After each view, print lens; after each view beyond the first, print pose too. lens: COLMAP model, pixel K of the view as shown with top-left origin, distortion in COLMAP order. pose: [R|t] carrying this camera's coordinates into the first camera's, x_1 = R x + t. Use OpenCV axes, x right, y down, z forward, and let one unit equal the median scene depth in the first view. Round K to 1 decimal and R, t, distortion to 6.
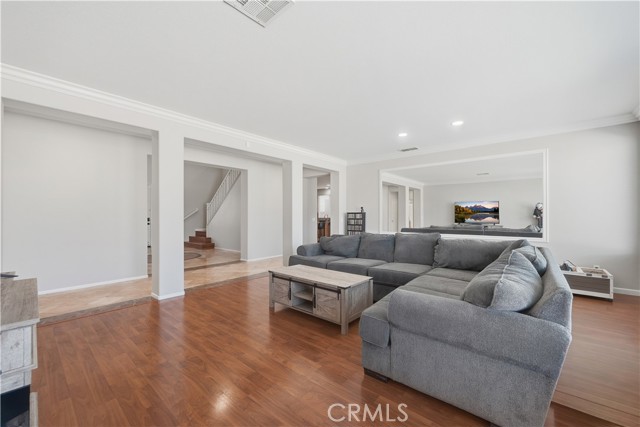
lens RADIAL K [[254.1, 0, 321.3], [0, 254.1, 212.9], [0, 0, 1]] dist [0.000111, 0.000240]
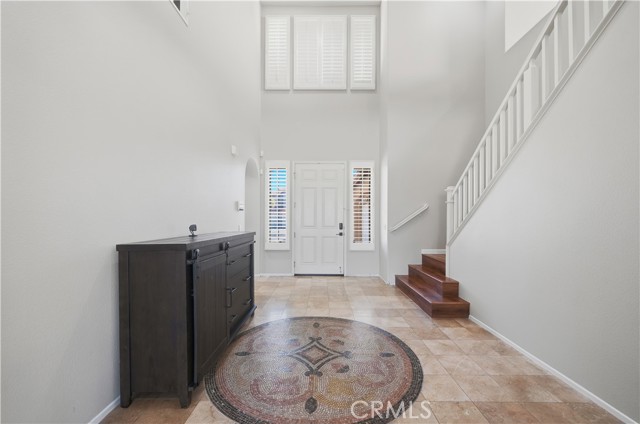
lens RADIAL K [[252.2, 0, 321.0], [0, 252.2, 215.3], [0, 0, 1]] dist [0.004412, 0.000065]
pose [[0.631736, -0.004706, -0.775169, -0.275611], [-0.003866, 0.999950, -0.009222, 0.006344], [0.775174, 0.008823, 0.631686, 0.614911]]
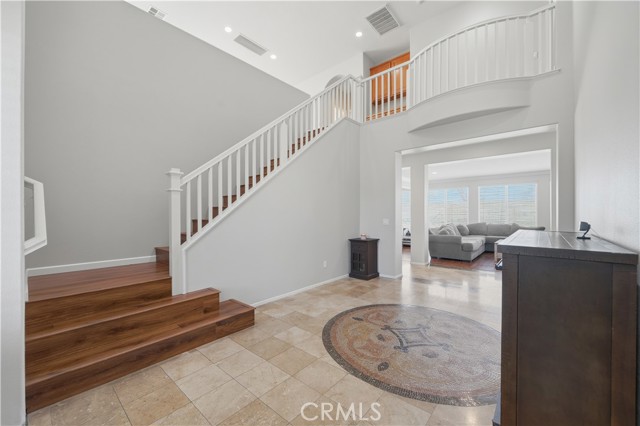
lens RADIAL K [[252.2, 0, 319.5], [0, 252.2, 215.7], [0, 0, 1]] dist [0.004412, 0.000065]
pose [[0.030075, 0.002350, 0.999545, -0.705559], [-0.001922, 0.999996, -0.002294, 0.010313], [-0.999546, -0.001853, 0.030080, 0.839306]]
